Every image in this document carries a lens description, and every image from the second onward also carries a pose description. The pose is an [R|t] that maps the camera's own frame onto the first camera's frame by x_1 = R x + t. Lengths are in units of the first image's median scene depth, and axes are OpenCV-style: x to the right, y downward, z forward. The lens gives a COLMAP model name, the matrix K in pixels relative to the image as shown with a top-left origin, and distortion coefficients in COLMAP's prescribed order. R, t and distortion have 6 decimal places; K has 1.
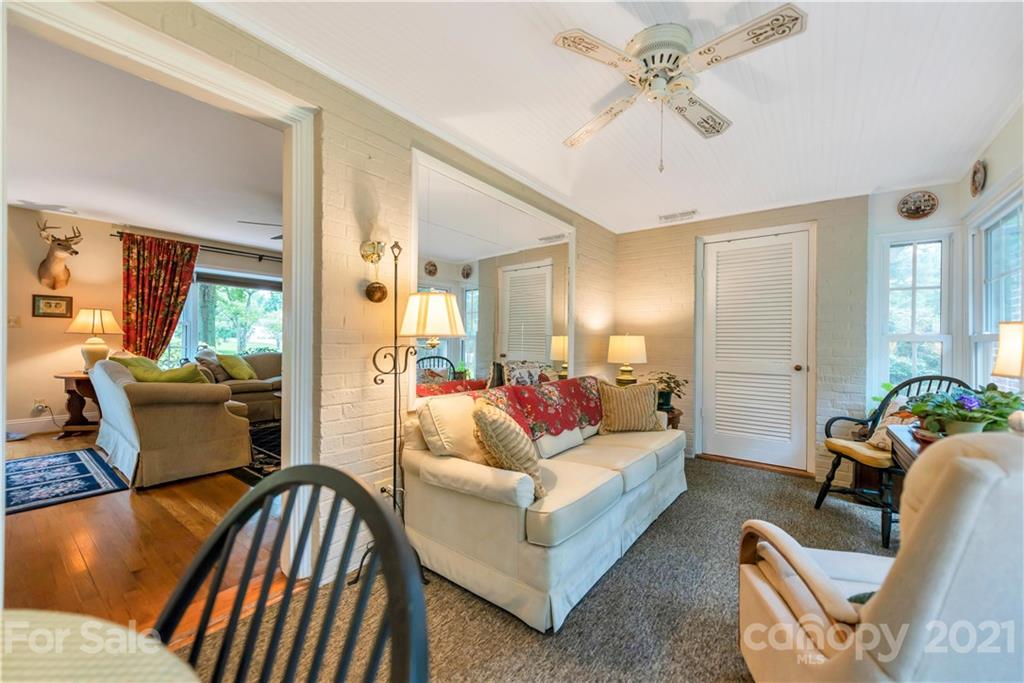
lens RADIAL K [[401.8, 0, 511.9], [0, 401.8, 344.0], [0, 0, 1]] dist [0.010764, -0.004339]
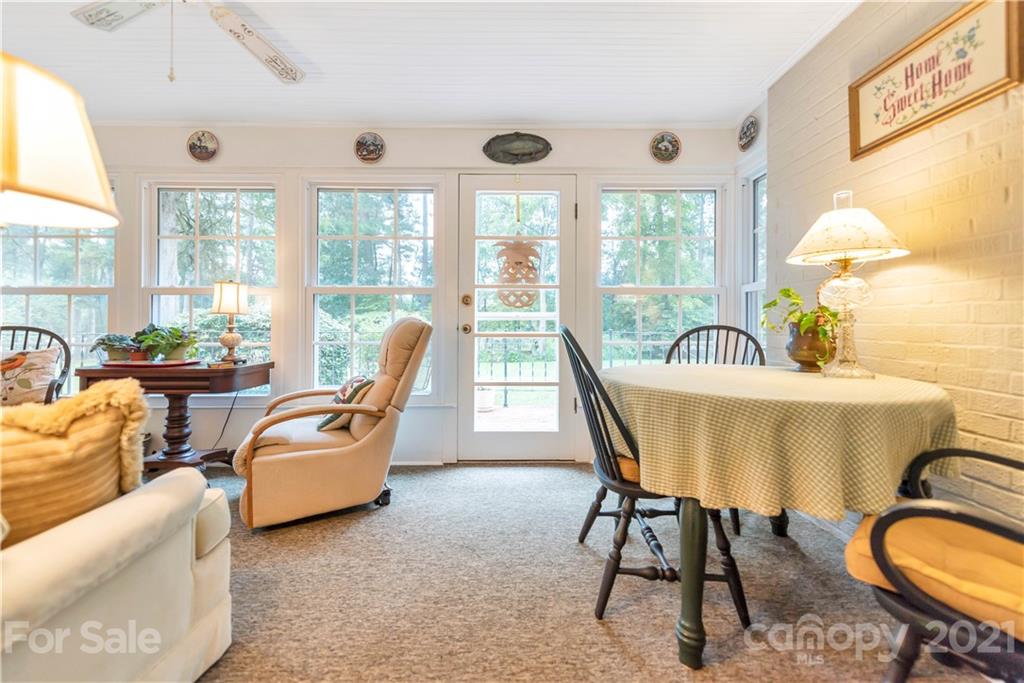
lens RADIAL K [[396.7, 0, 514.1], [0, 396.7, 332.9], [0, 0, 1]] dist [0.010111, -0.004373]
pose [[-0.610586, -0.034173, 0.791212, -0.424695], [-0.003518, 0.999176, 0.040441, 0.041977], [-0.791942, 0.021909, -0.610203, 0.517212]]
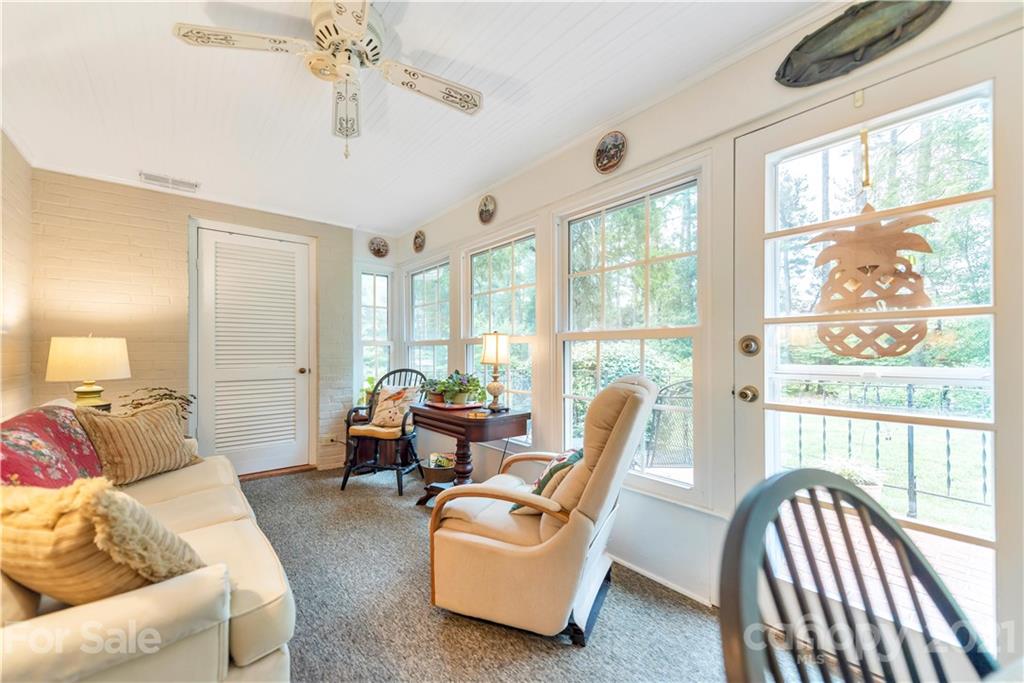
lens RADIAL K [[406.6, 0, 513.9], [0, 406.6, 352.1], [0, 0, 1]] dist [0.011545, -0.000303]
pose [[0.223754, -0.013987, 0.974545, -0.245548], [0.010482, 0.999874, 0.011944, 0.002527], [-0.974589, 0.007543, 0.223872, 0.231162]]
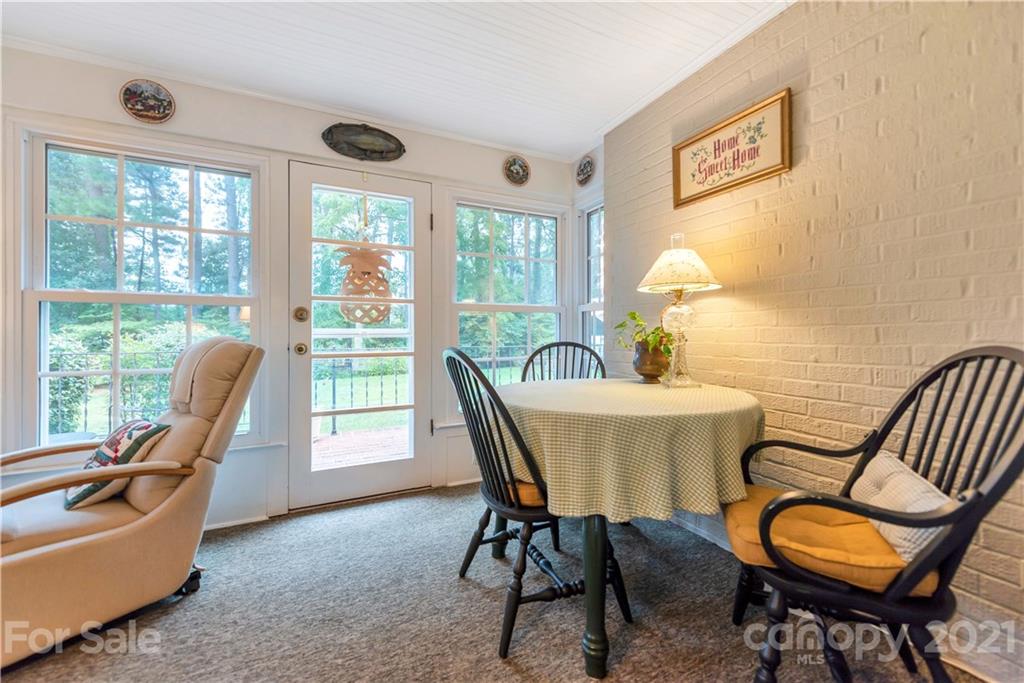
lens RADIAL K [[401.8, 0, 511.9], [0, 401.8, 344.0], [0, 0, 1]] dist [0.010764, -0.004339]
pose [[-0.889090, -0.021159, 0.457242, -0.340374], [-0.005149, 0.999330, 0.036233, 0.030633], [-0.457703, 0.029860, -0.888604, 0.543492]]
